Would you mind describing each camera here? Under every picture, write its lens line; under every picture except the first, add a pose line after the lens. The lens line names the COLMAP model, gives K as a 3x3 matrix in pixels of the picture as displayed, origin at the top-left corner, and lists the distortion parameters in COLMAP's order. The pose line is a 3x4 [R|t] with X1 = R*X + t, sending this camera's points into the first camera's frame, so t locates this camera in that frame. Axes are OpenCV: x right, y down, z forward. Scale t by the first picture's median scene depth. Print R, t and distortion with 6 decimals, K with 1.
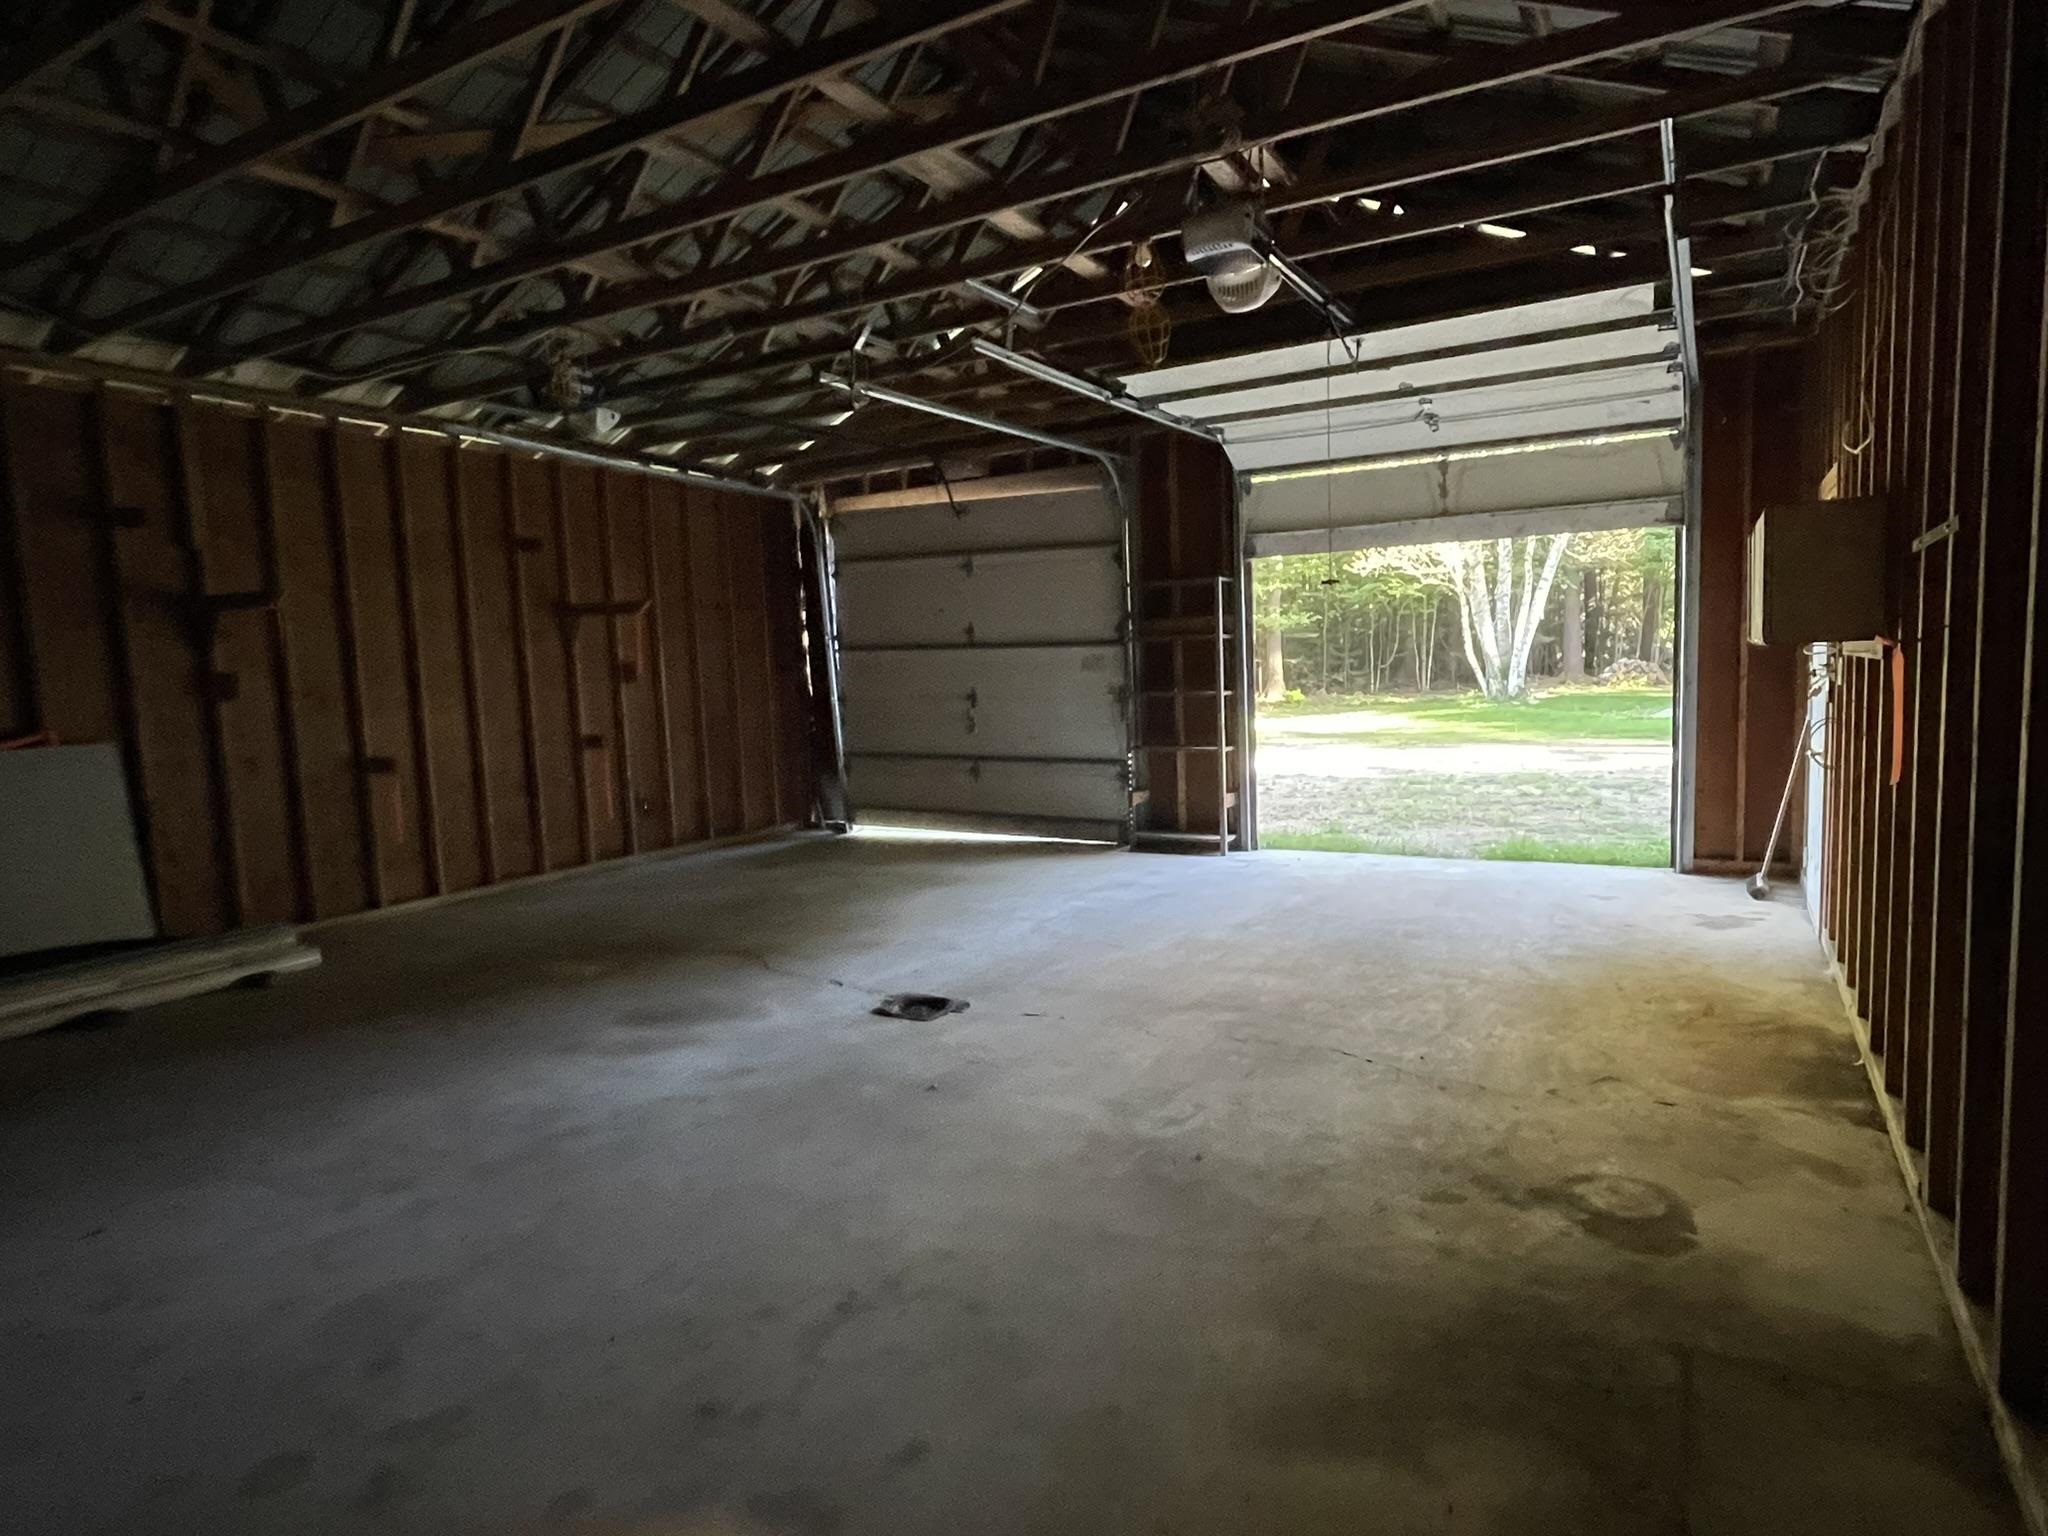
lens RADIAL K [[1160.1, 0, 1020.1], [0, 1160.1, 772.7], [0, 0, 1]] dist [-0.000824, 0.012343]
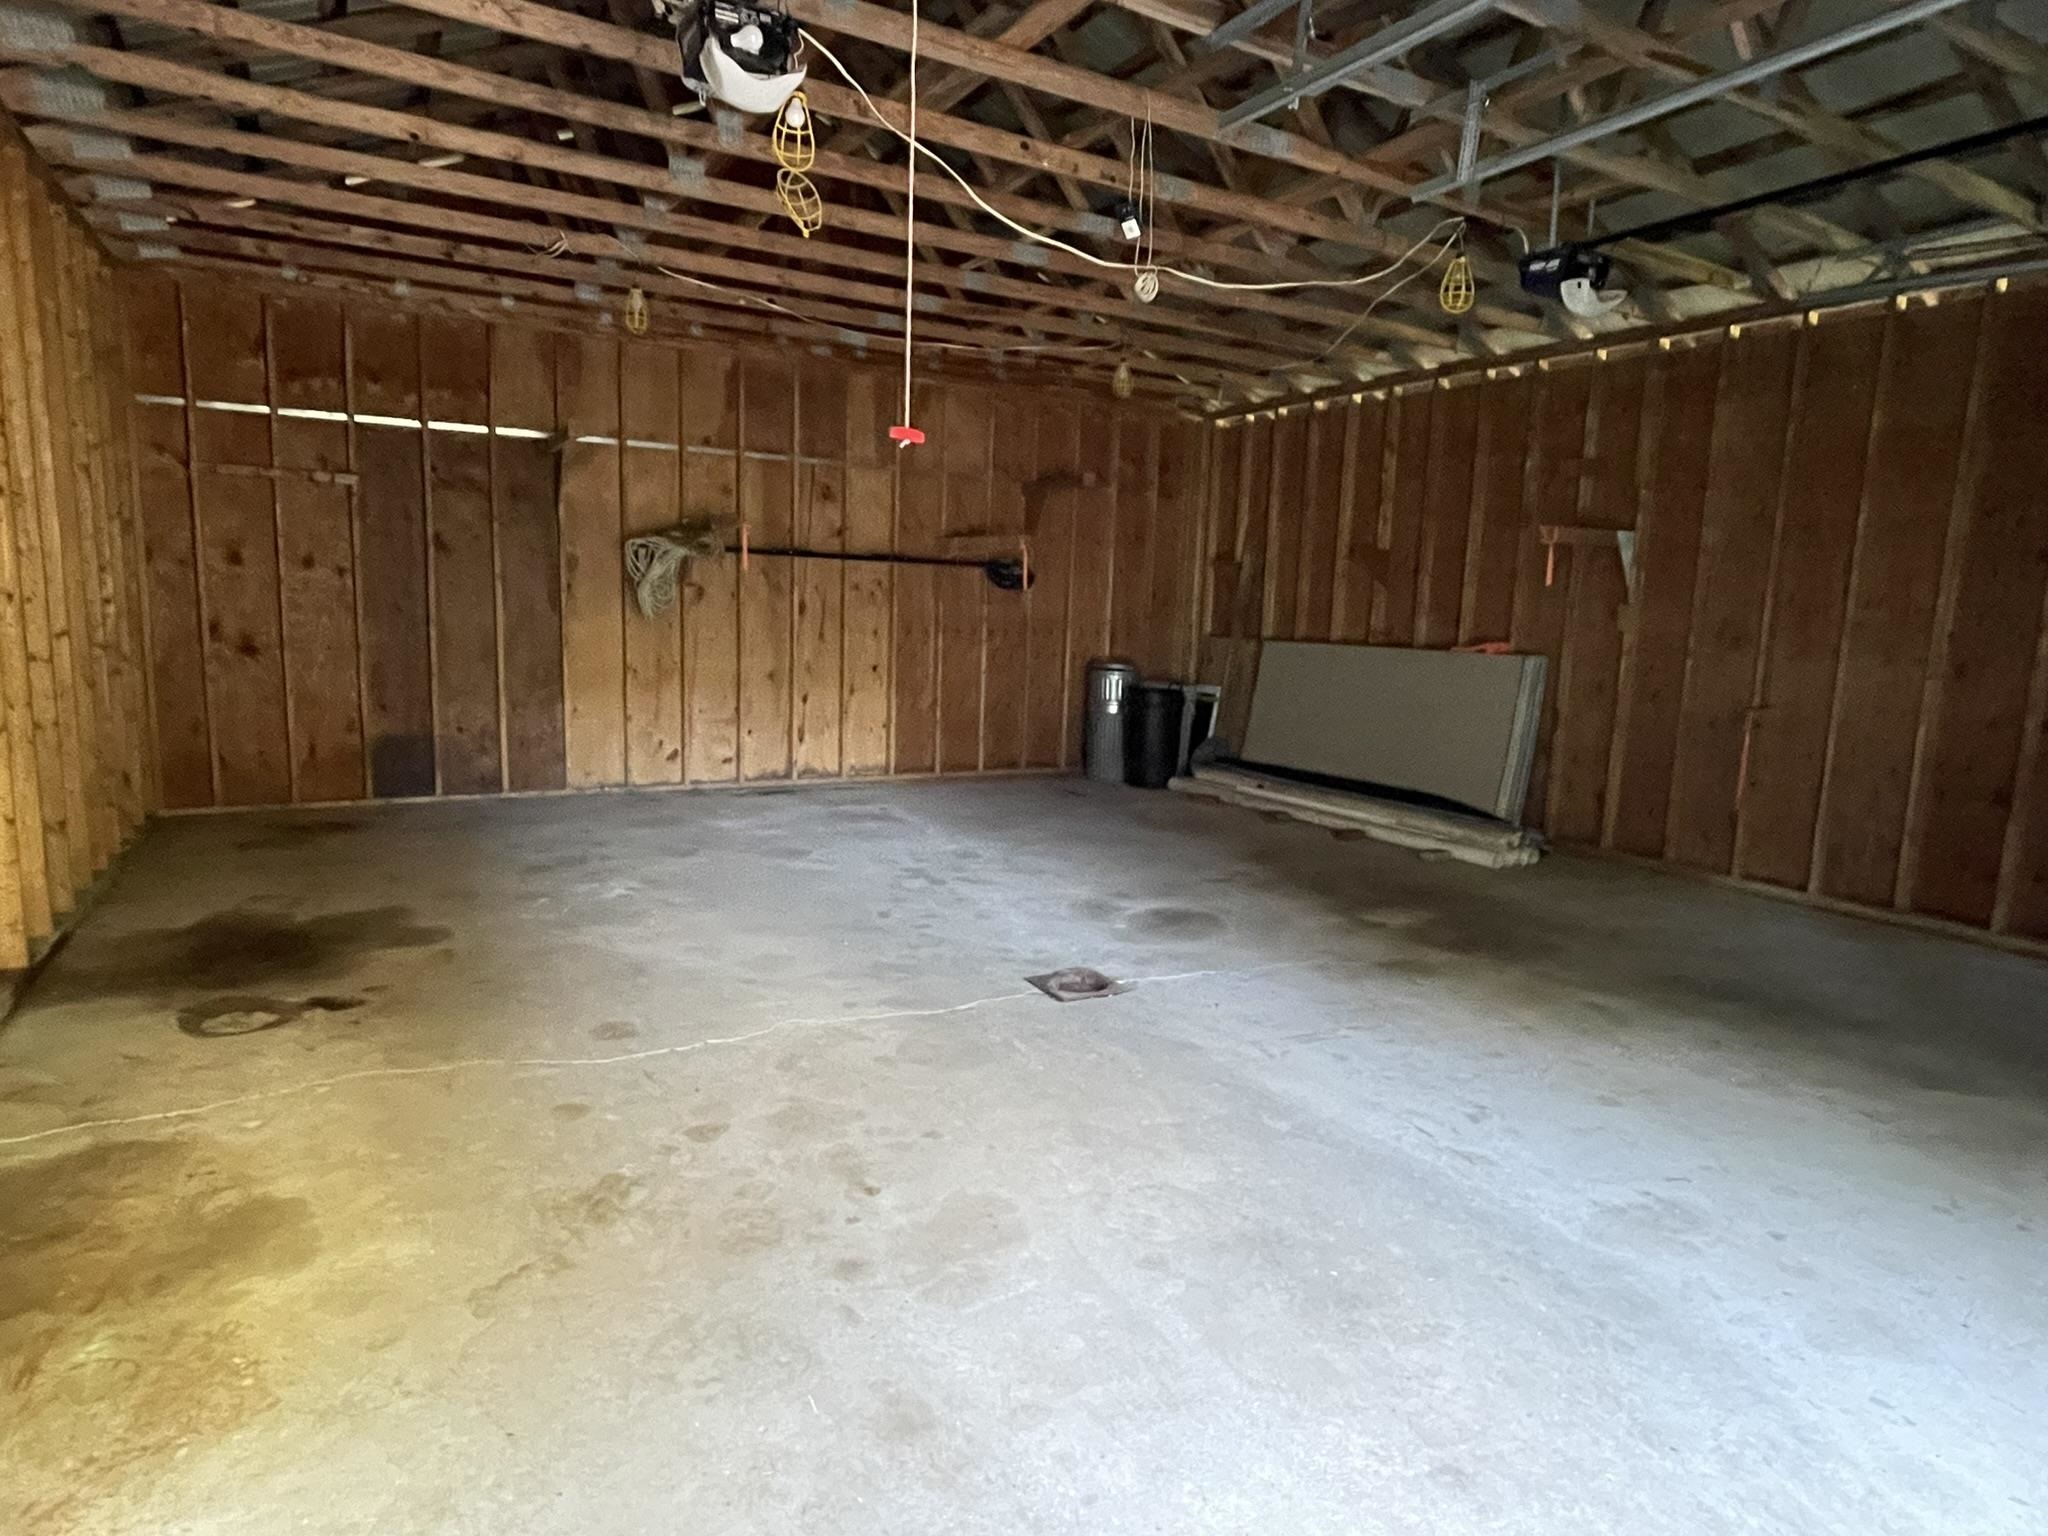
lens RADIAL K [[1160.1, 0, 1020.1], [0, 1160.1, 772.7], [0, 0, 1]] dist [-0.000824, 0.012343]
pose [[-0.483819, 0.150291, -0.862167, 0.458984], [-0.101396, 0.968884, 0.225794, -0.105274], [0.869275, 0.196664, -0.453525, 0.897231]]
